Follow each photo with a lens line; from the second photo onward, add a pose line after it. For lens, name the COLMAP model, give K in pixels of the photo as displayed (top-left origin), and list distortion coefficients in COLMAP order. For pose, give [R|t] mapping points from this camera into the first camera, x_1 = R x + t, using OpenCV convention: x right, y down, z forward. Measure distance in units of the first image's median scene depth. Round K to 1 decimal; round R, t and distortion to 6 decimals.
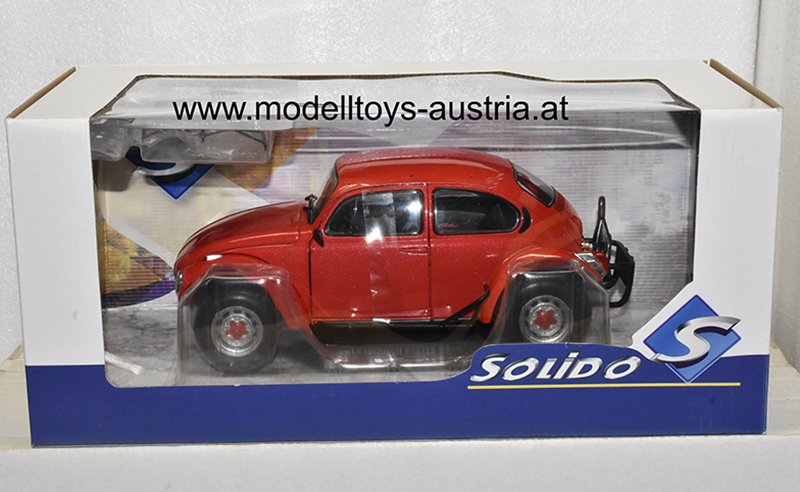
lens RADIAL K [[1560.4, 0, 400.0], [0, 1560.4, 246.0], [0, 0, 1]] dist [0.002417, -0.264229]
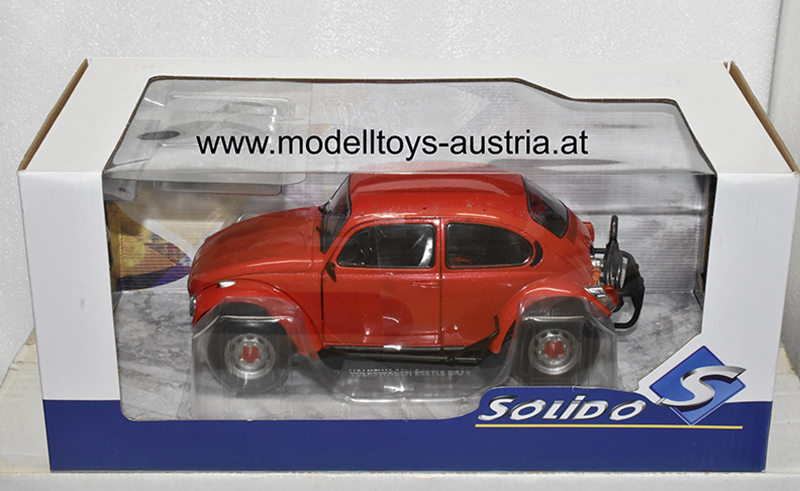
lens RADIAL K [[1539.5, 0, 400.0], [0, 1539.5, 245.5], [0, 0, 1]] dist [-0.035924, 0.028174]
pose [[0.999804, 0.018576, -0.006794, -0.001270], [-0.017163, 0.985494, 0.168839, -0.193694], [0.009831, -0.168690, 0.985620, 0.026523]]
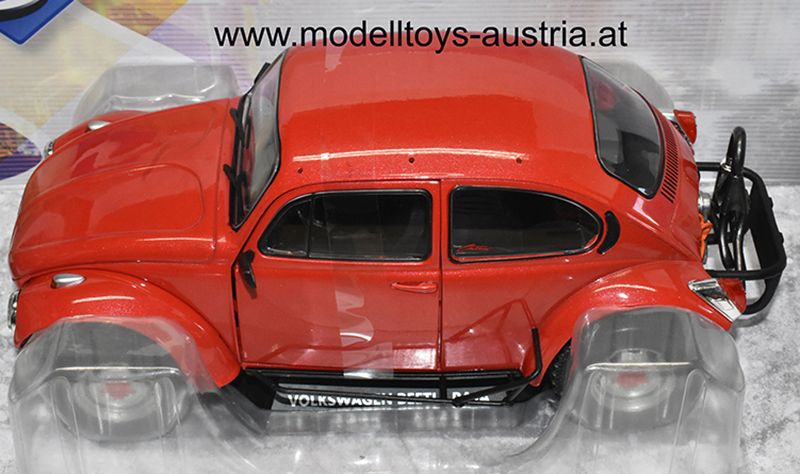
lens RADIAL K [[1588.6, 0, 400.0], [0, 1588.6, 237.0], [0, 0, 1]] dist [-0.009802, 0.162138]
pose [[0.999930, 0.011423, 0.003094, 0.001883], [-0.011595, 0.893357, 0.449198, -0.284305], [0.002367, -0.449202, 0.893427, 0.497566]]
